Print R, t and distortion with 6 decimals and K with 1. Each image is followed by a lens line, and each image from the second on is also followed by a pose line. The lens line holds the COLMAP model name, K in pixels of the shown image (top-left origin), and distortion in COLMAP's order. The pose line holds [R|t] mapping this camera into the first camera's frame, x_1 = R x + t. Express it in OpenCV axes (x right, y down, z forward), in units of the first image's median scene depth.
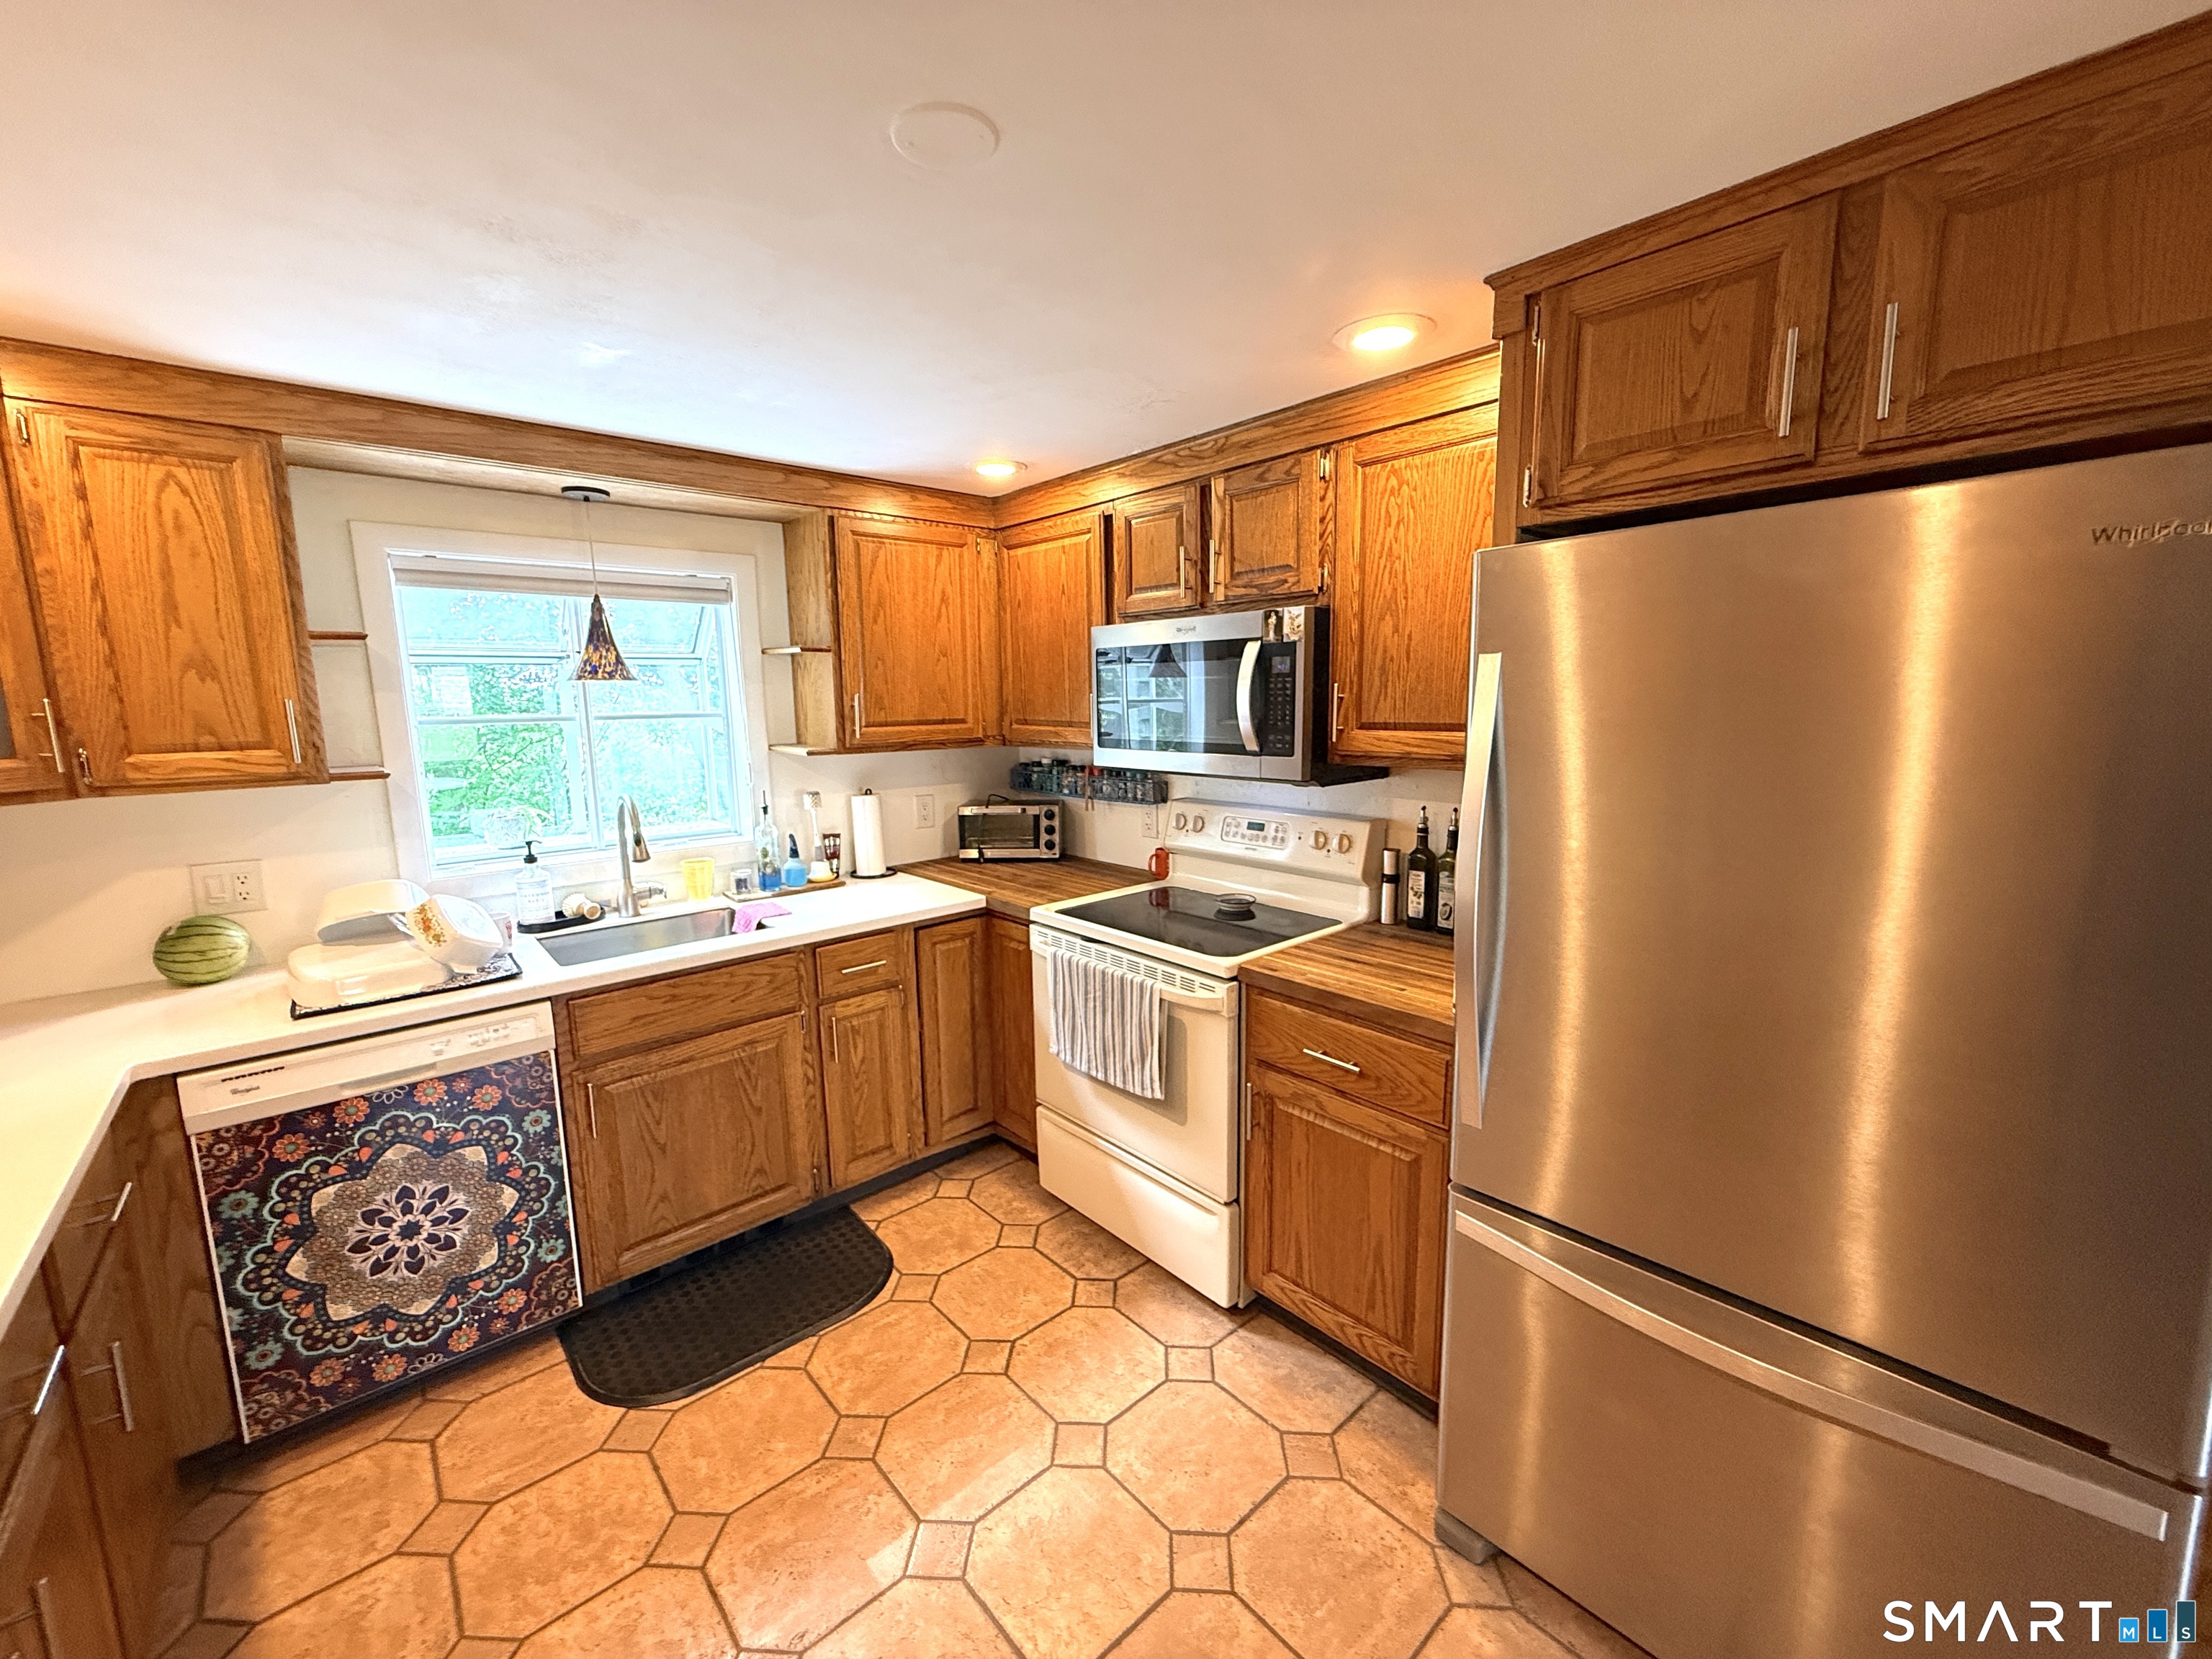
lens RADIAL K [[878.7, 0, 1097.3], [0, 878.7, 825.1], [0, 0, 1]] dist [-0.000095, 0.000281]
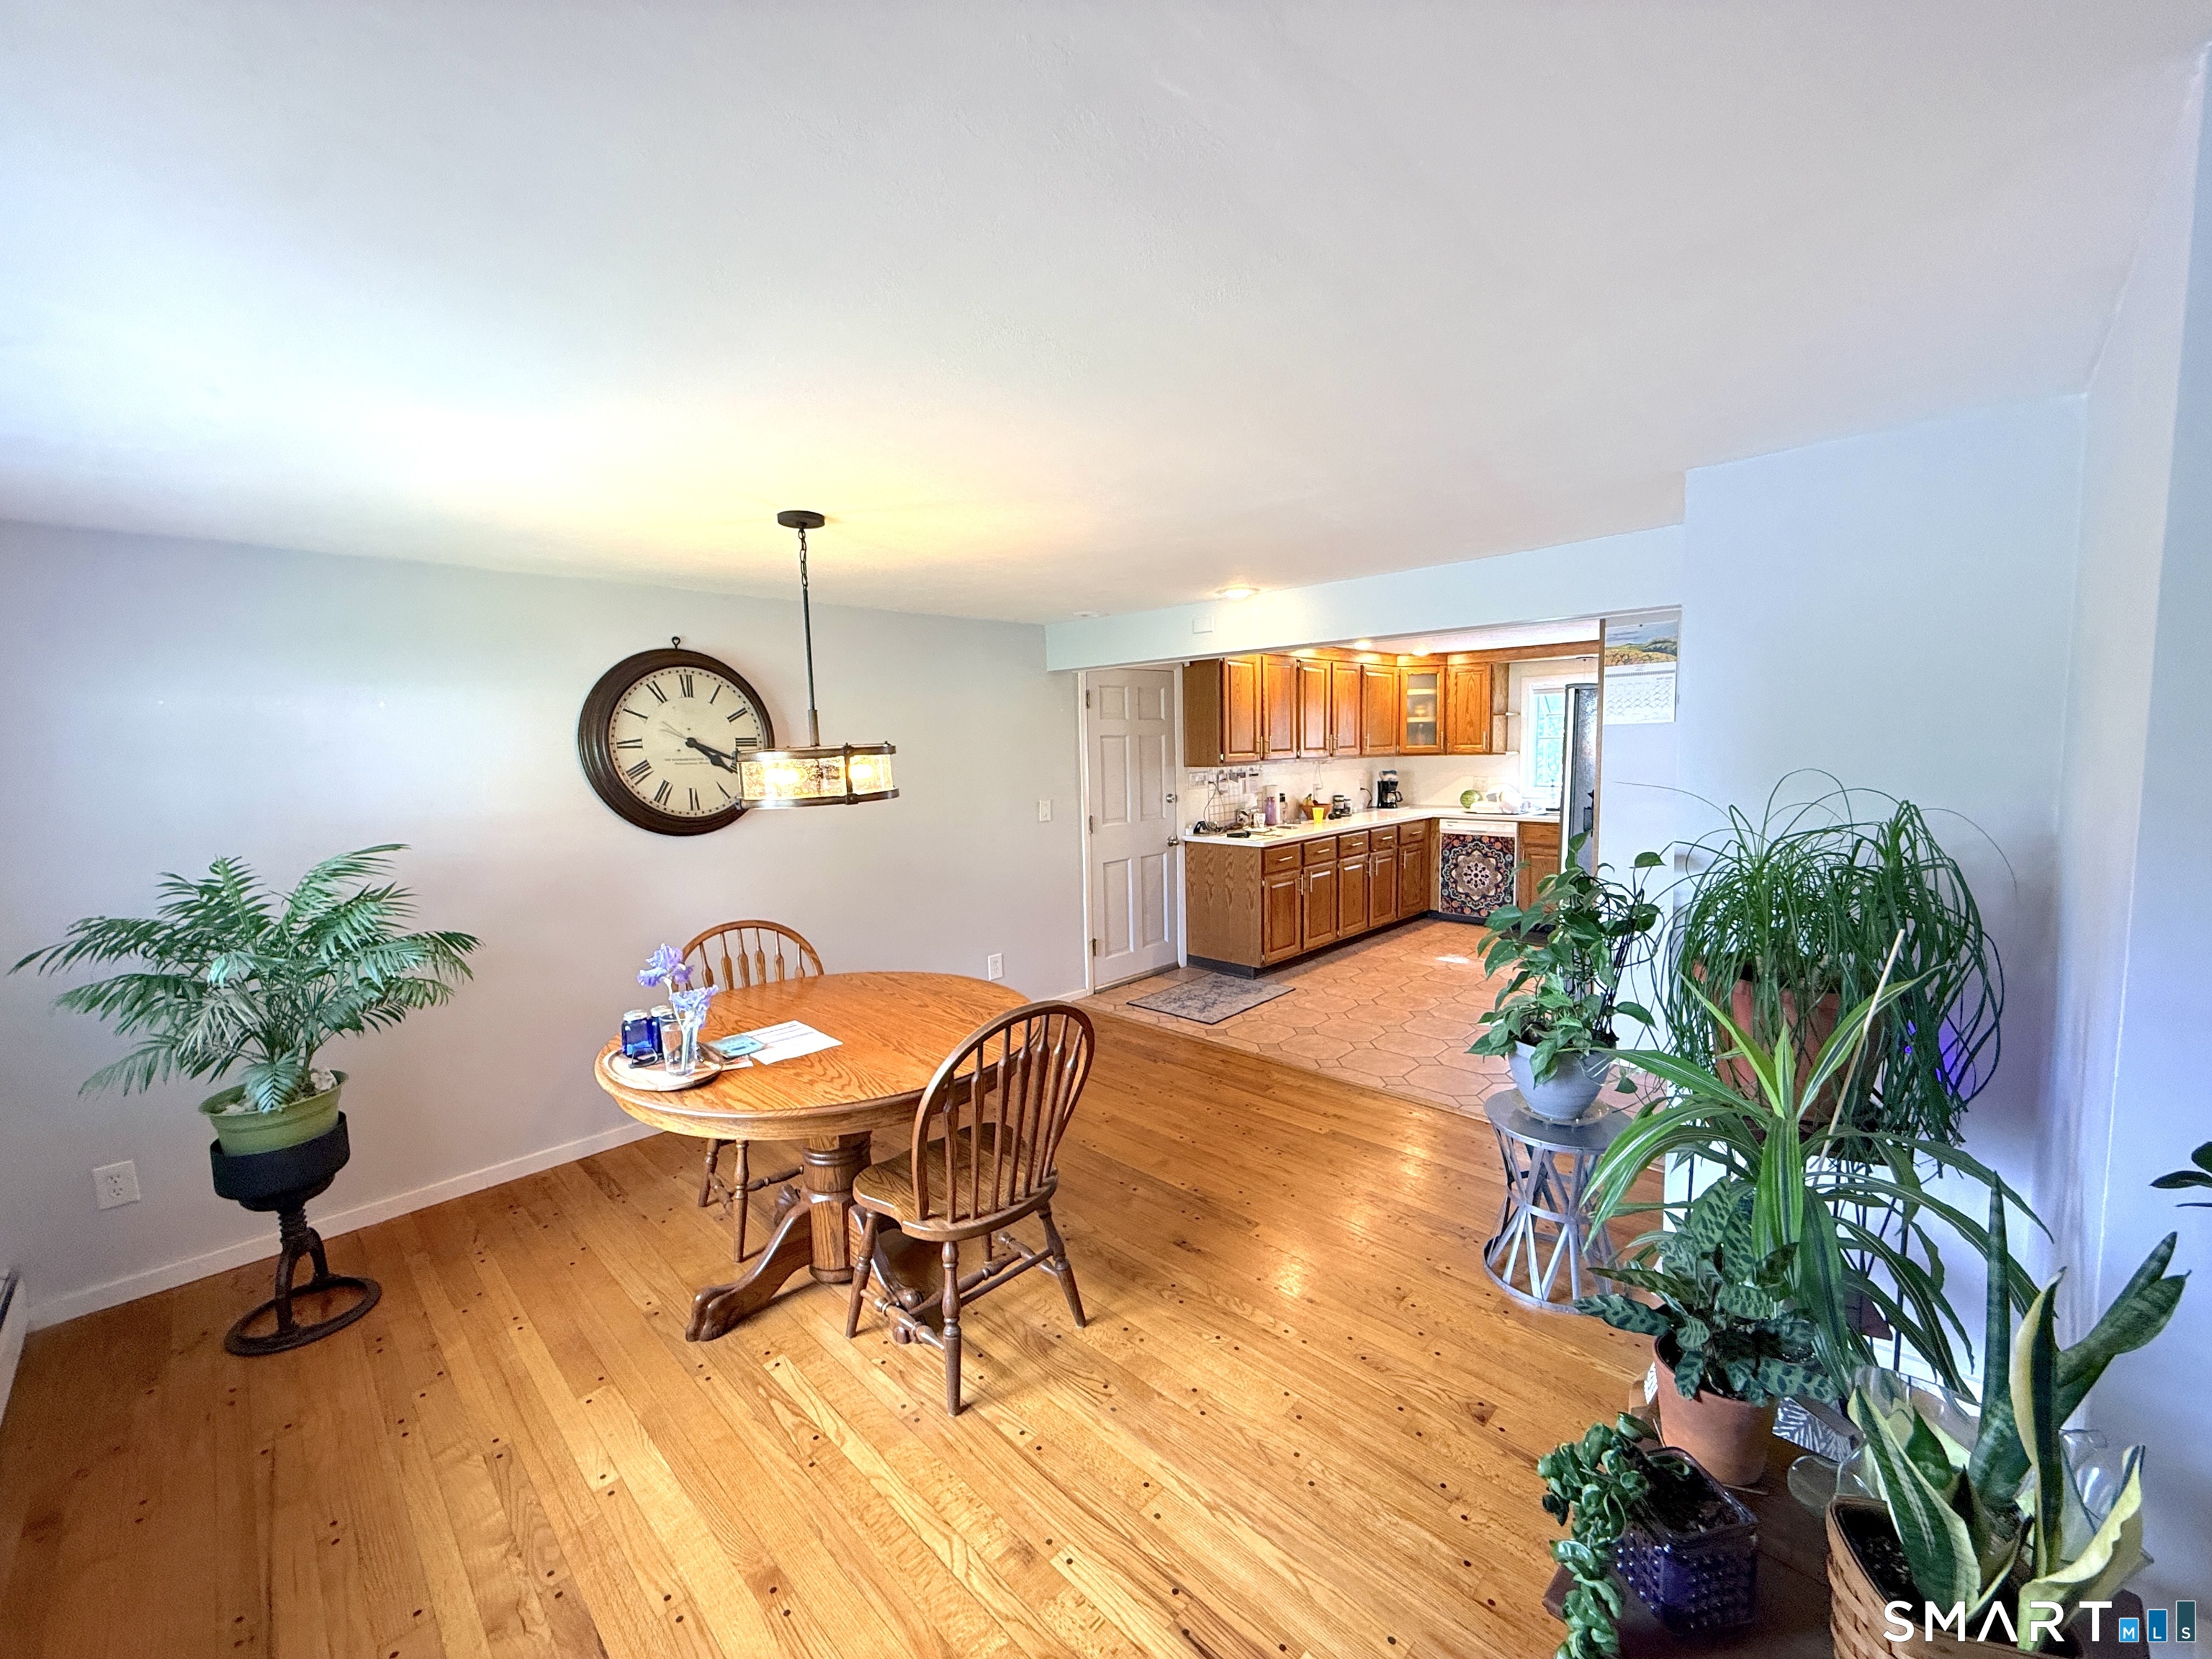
lens RADIAL K [[878.7, 0, 1097.3], [0, 878.7, 825.1], [0, 0, 1]] dist [-0.000095, 0.000281]
pose [[0.068844, 0.111545, -0.991372, 2.718872], [-0.124013, 0.986979, 0.102439, 0.071188], [0.989890, 0.115890, 0.081781, -0.893342]]
